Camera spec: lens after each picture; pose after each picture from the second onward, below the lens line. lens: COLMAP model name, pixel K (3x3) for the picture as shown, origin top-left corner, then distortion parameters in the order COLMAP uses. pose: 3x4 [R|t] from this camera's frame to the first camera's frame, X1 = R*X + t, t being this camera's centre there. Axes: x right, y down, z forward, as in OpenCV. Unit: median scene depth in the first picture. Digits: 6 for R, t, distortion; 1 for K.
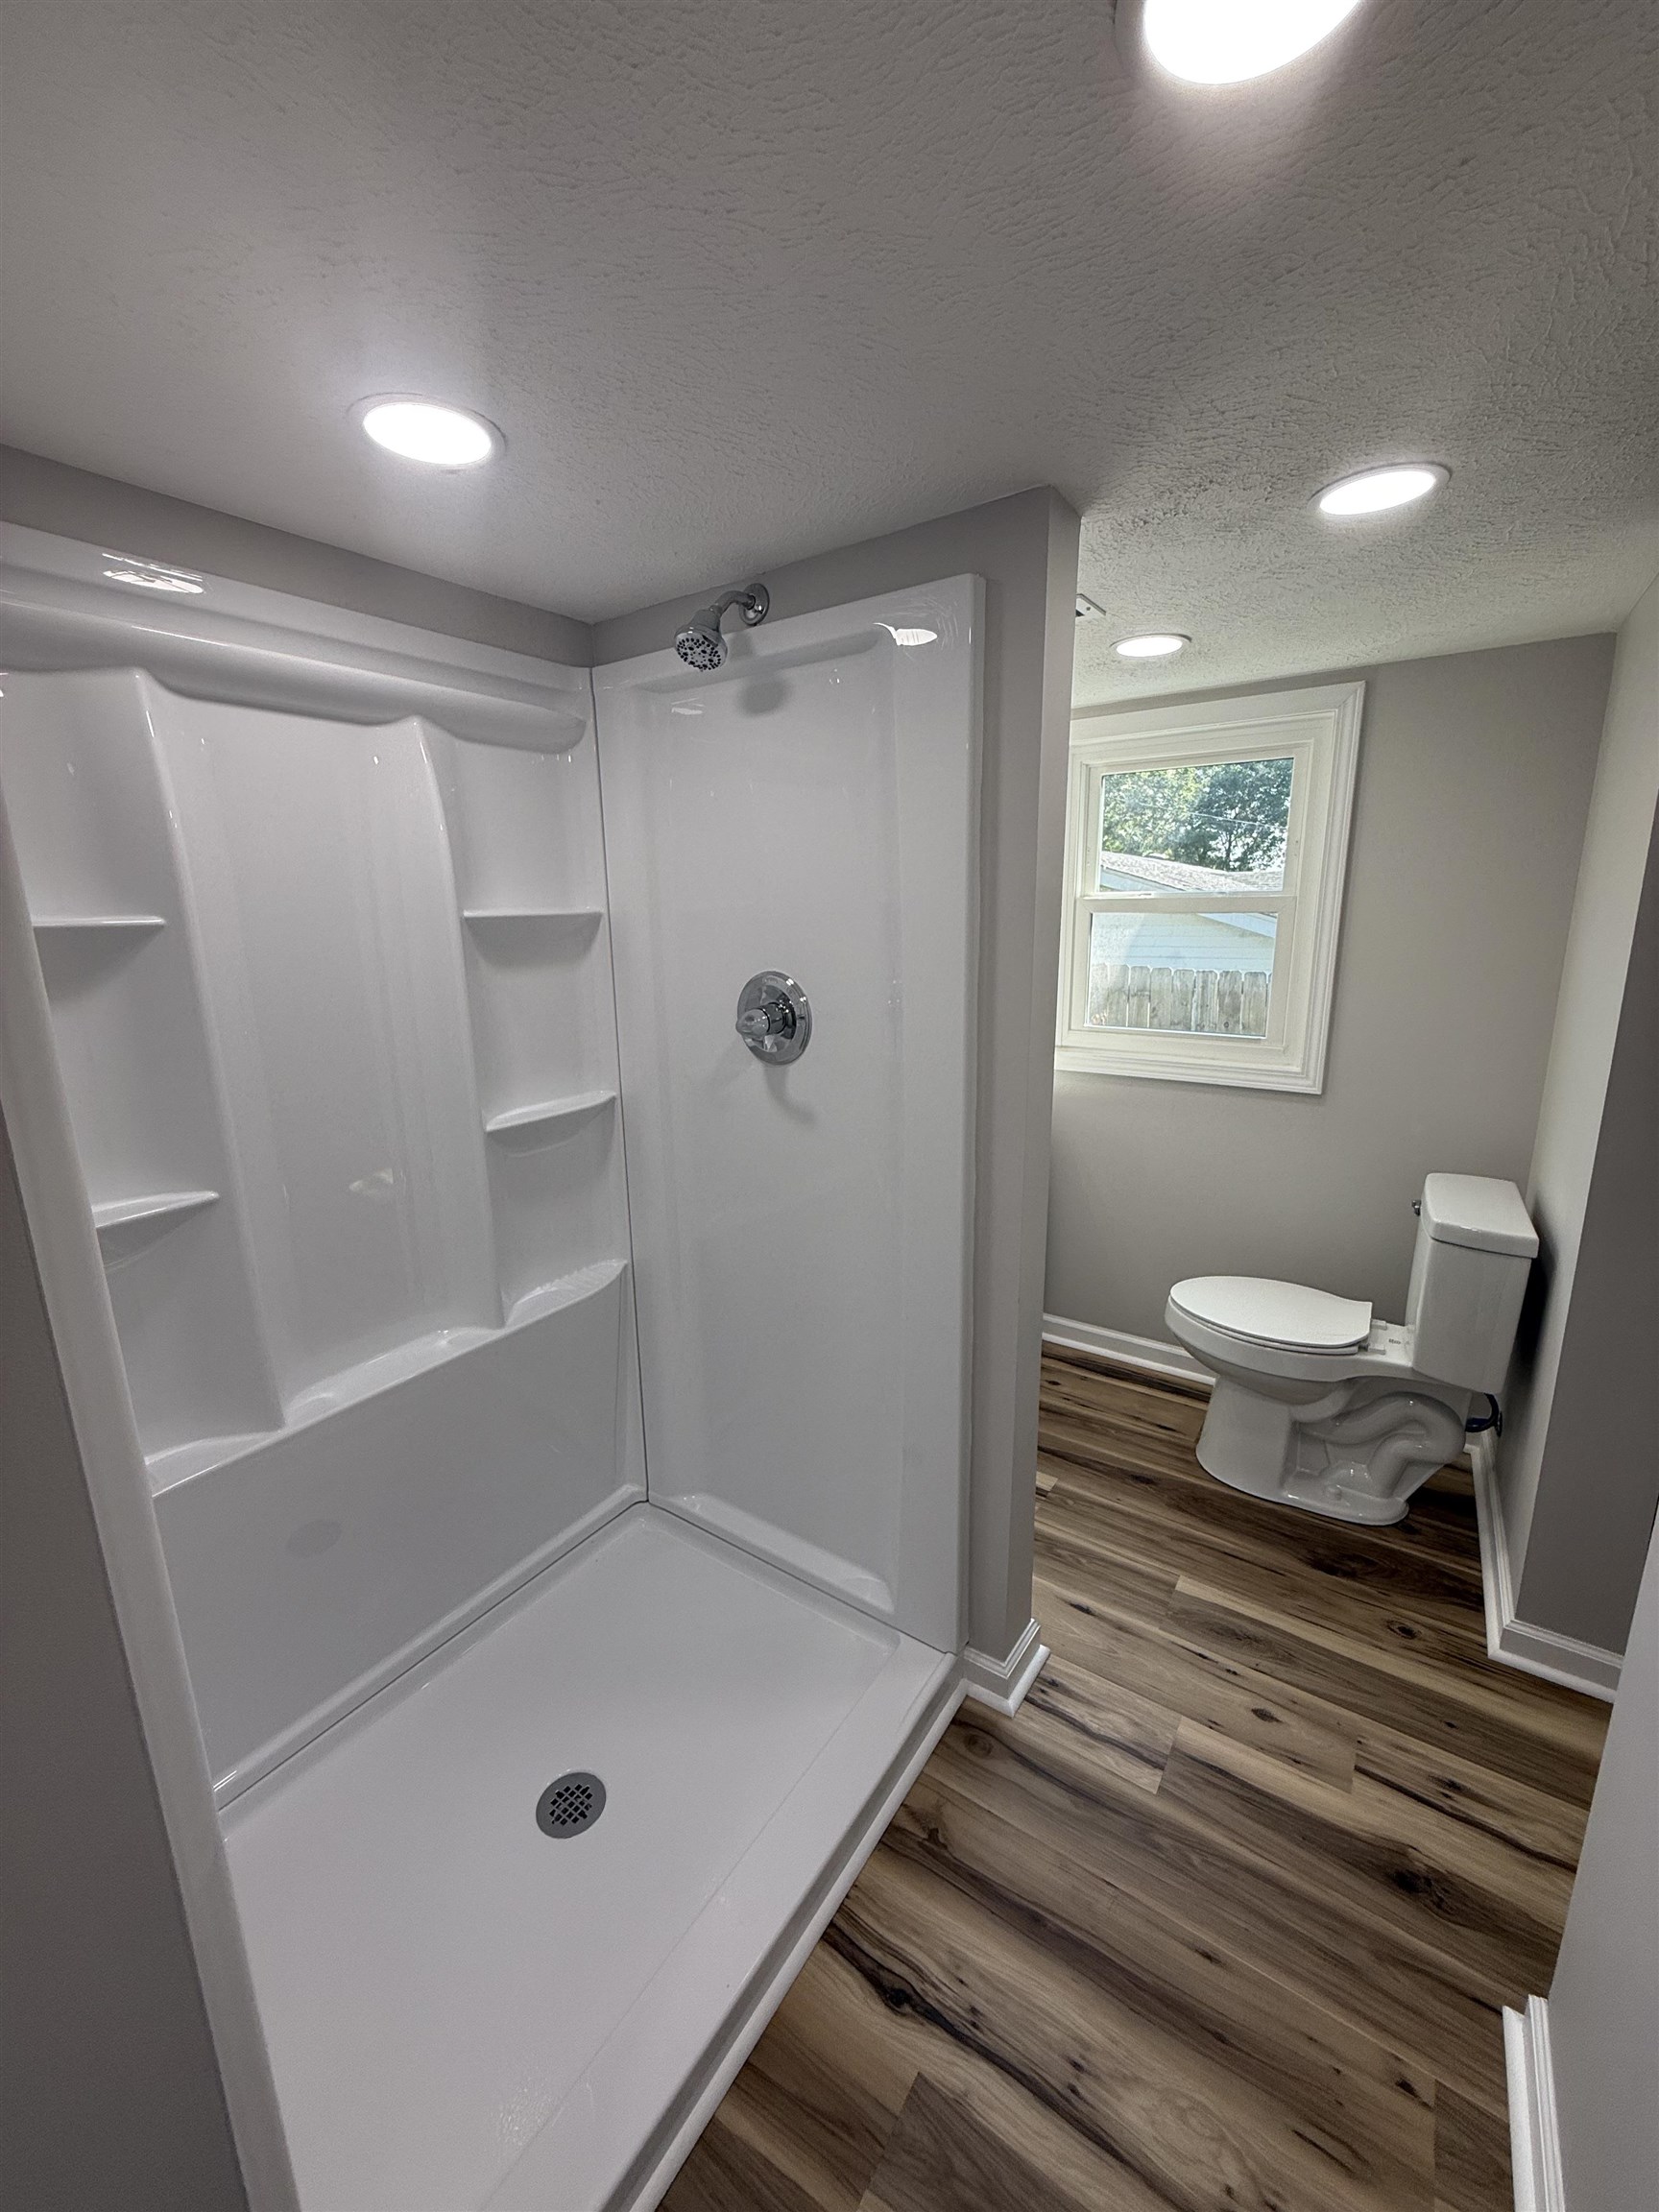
lens RADIAL K [[882.1, 0, 831.1], [0, 882.1, 1098.9], [0, 0, 1]] dist [0.000275, 0.000082]
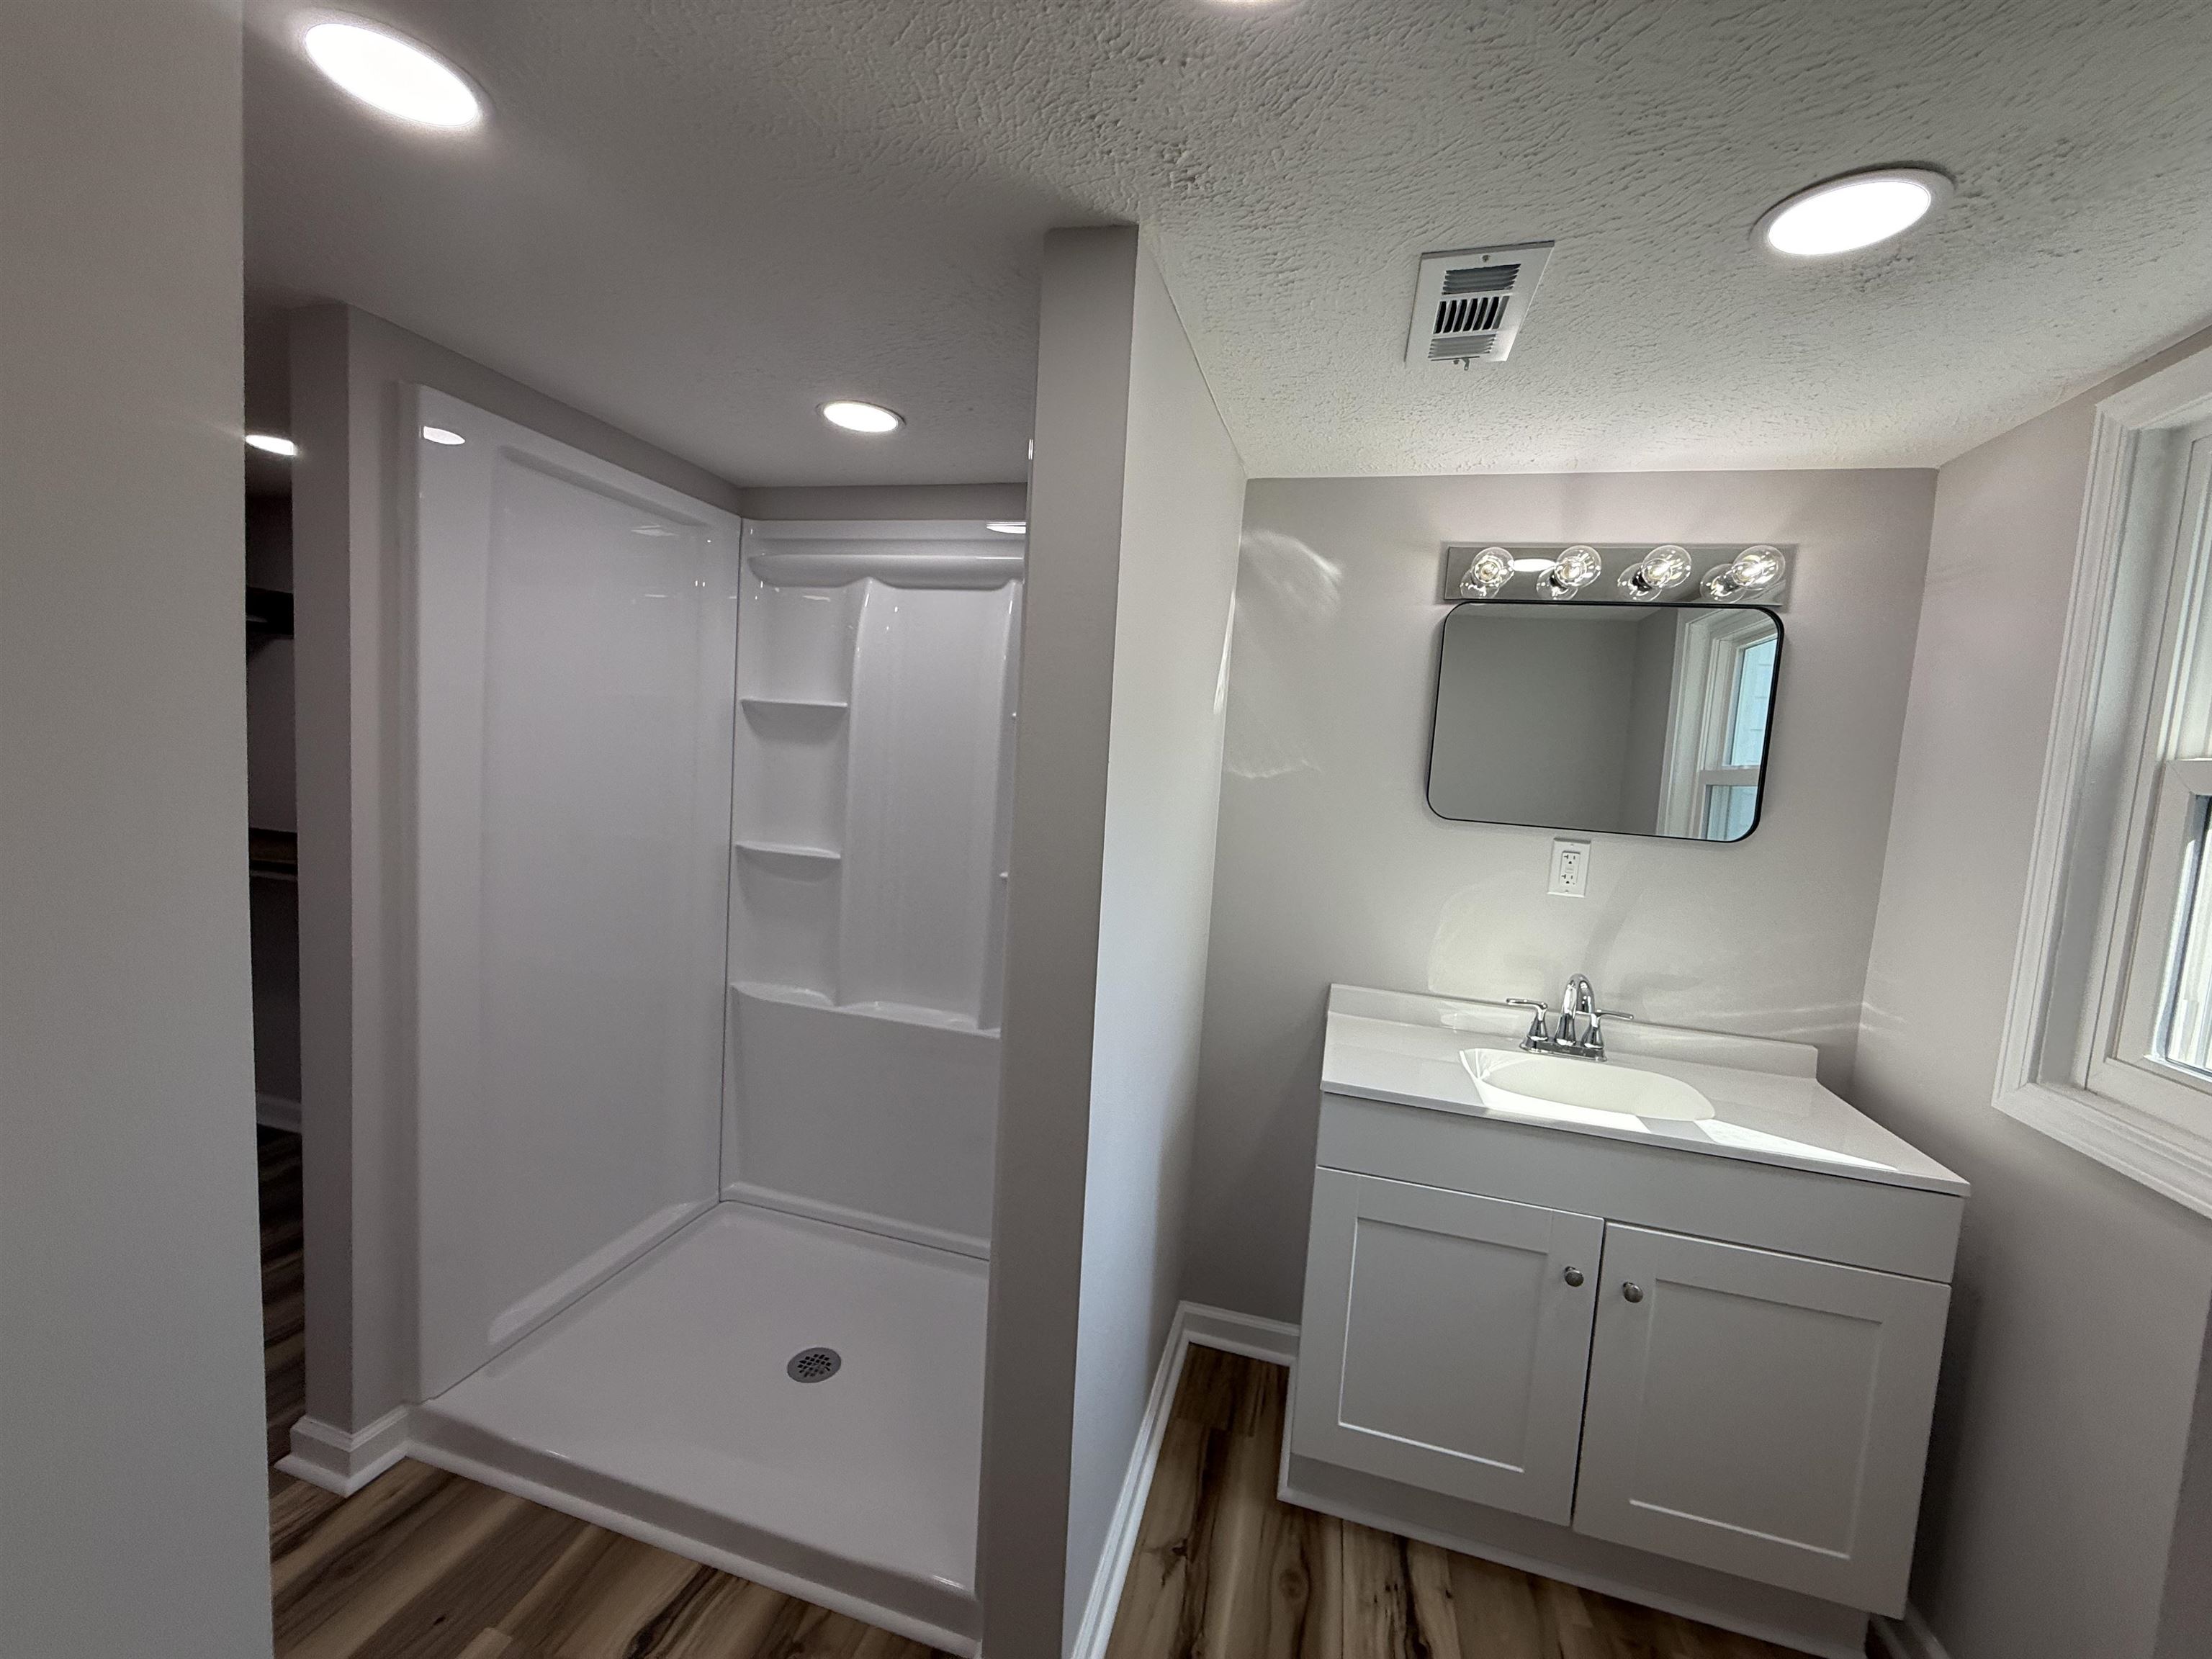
lens RADIAL K [[884.0, 0, 1101.0], [0, 884.0, 829.1], [0, 0, 1]] dist [-0.000946, 0.000500]
pose [[0.324183, 0.118336, -0.938564, 0.678002], [-0.276141, 0.960772, 0.025756, -0.081094], [0.904794, 0.250826, 0.344144, 0.506664]]
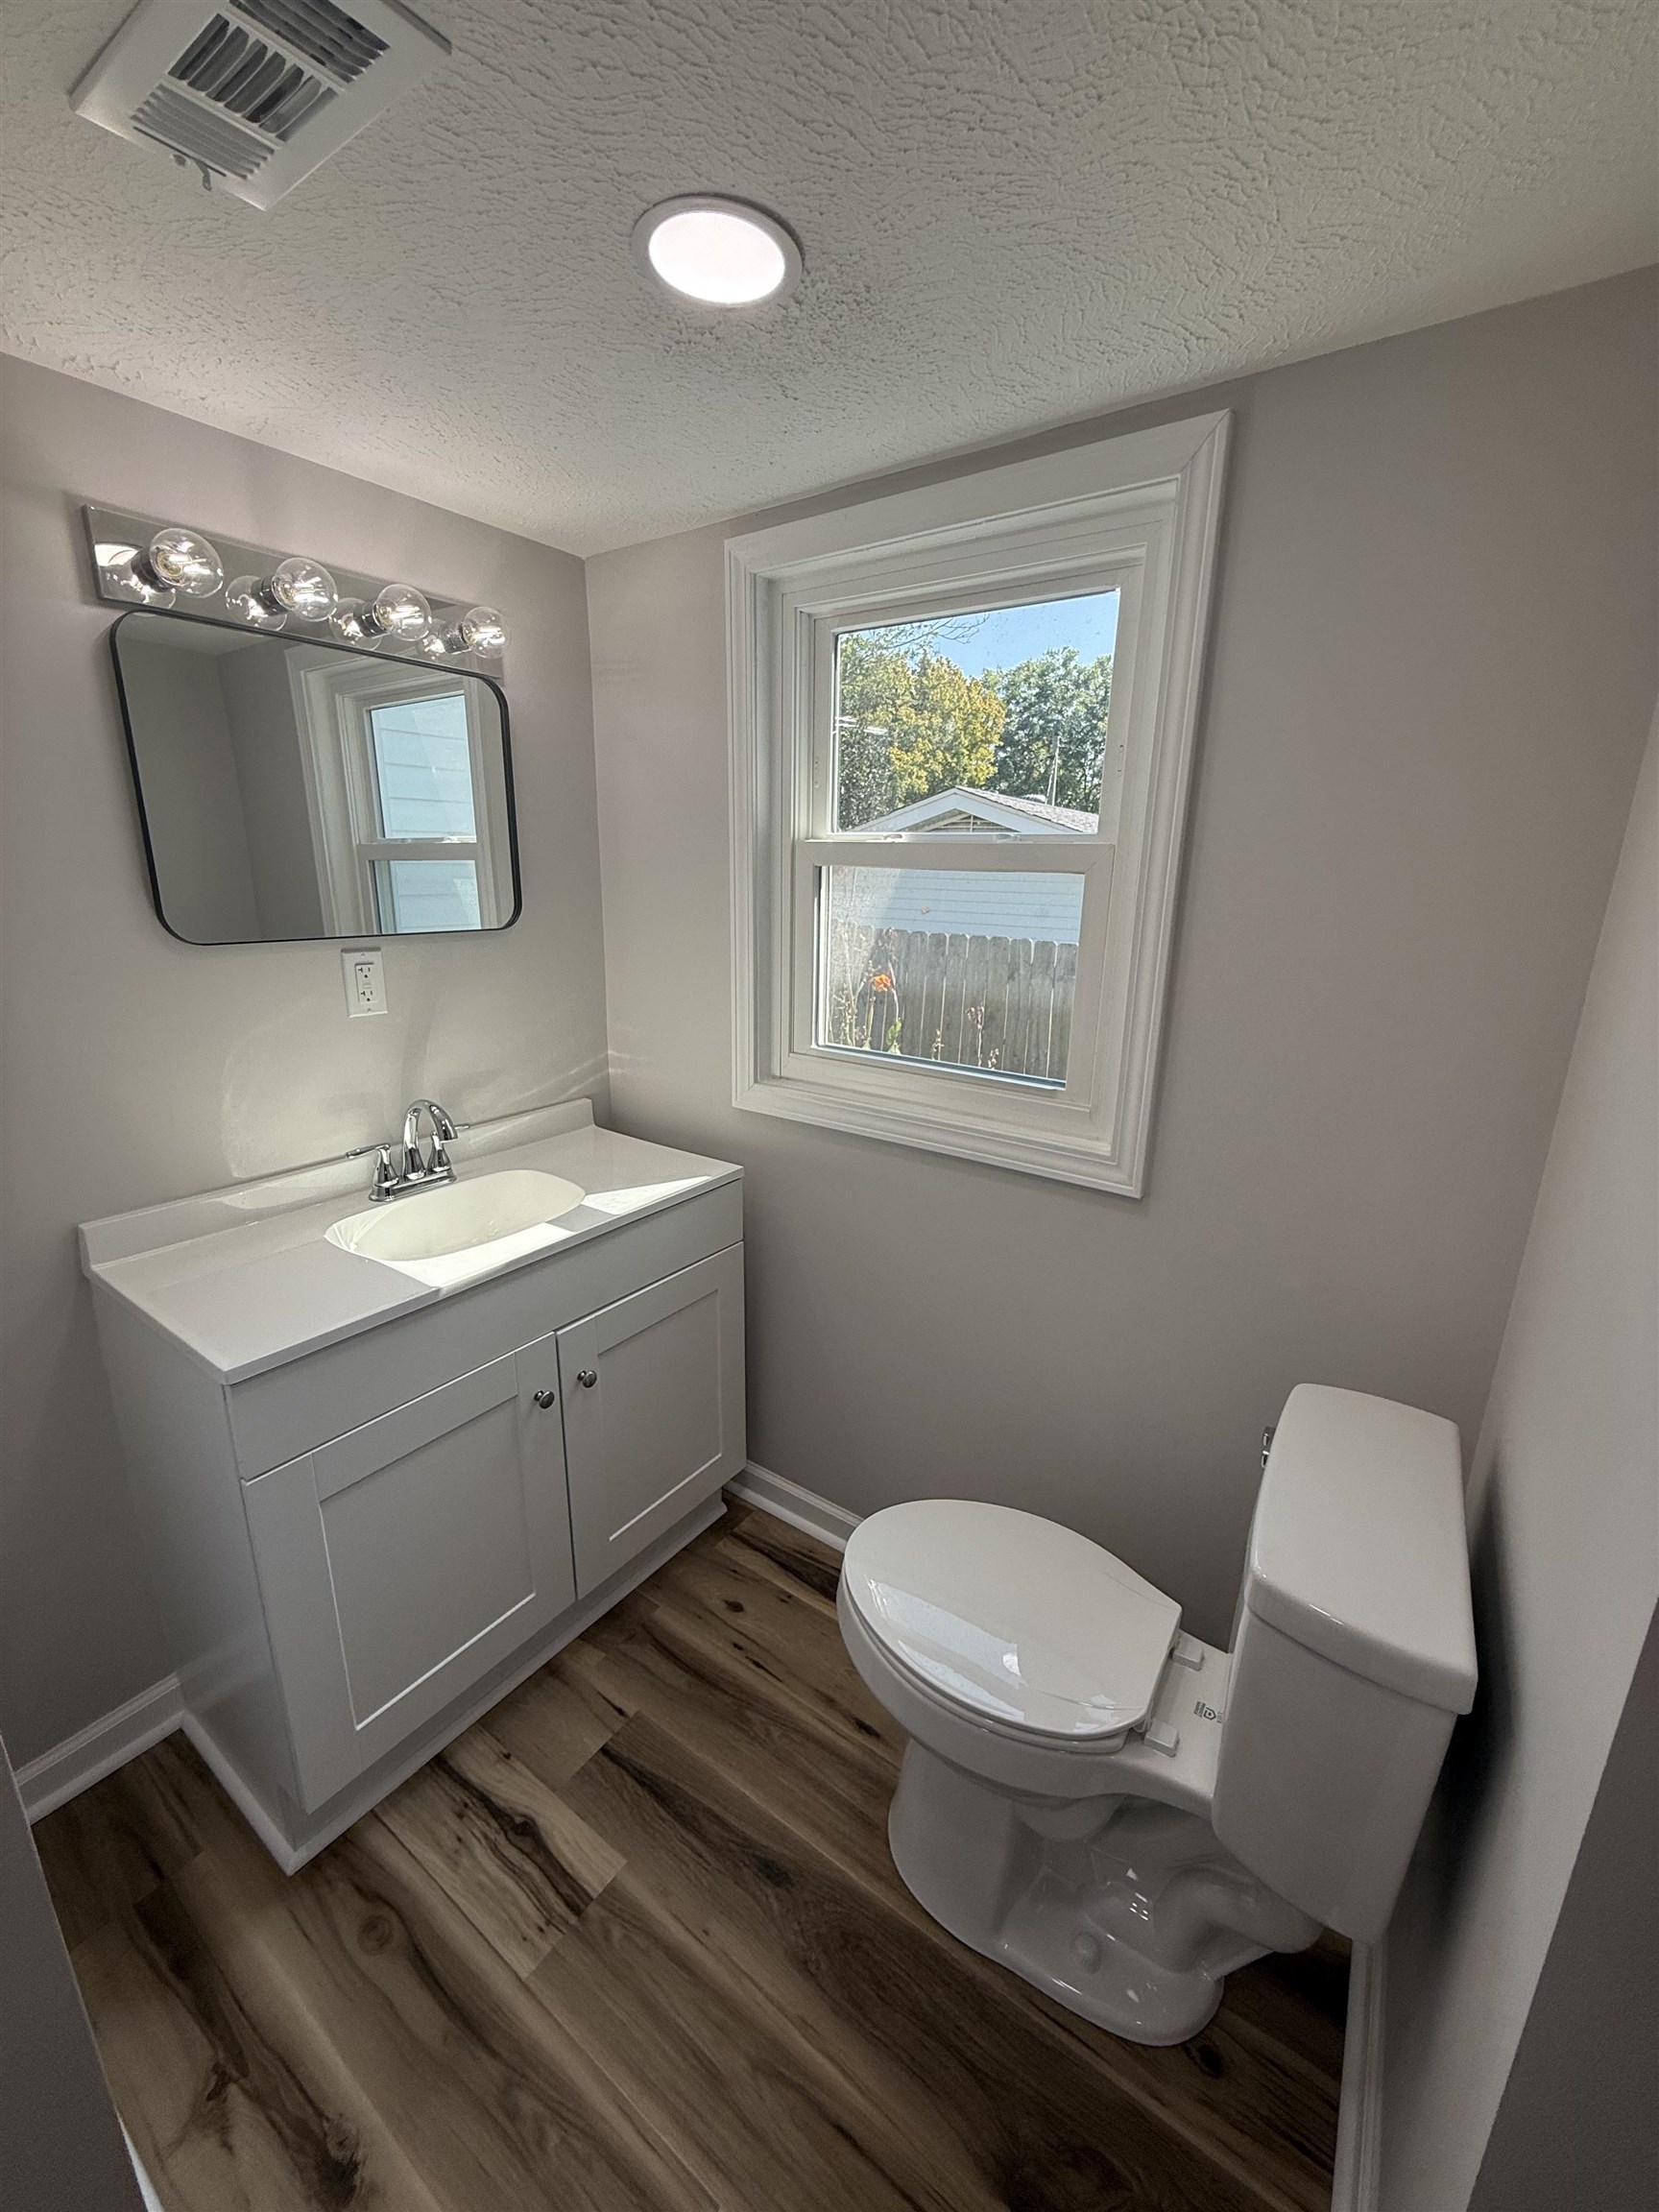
lens RADIAL K [[884.0, 0, 829.0], [0, 884.0, 1100.1], [0, 0, 1]] dist [-0.000946, 0.000500]
pose [[0.999251, 0.038200, -0.006121, 0.407664], [-0.037905, 0.998366, 0.042768, -0.097627], [0.007745, -0.042504, 0.999066, 0.494591]]
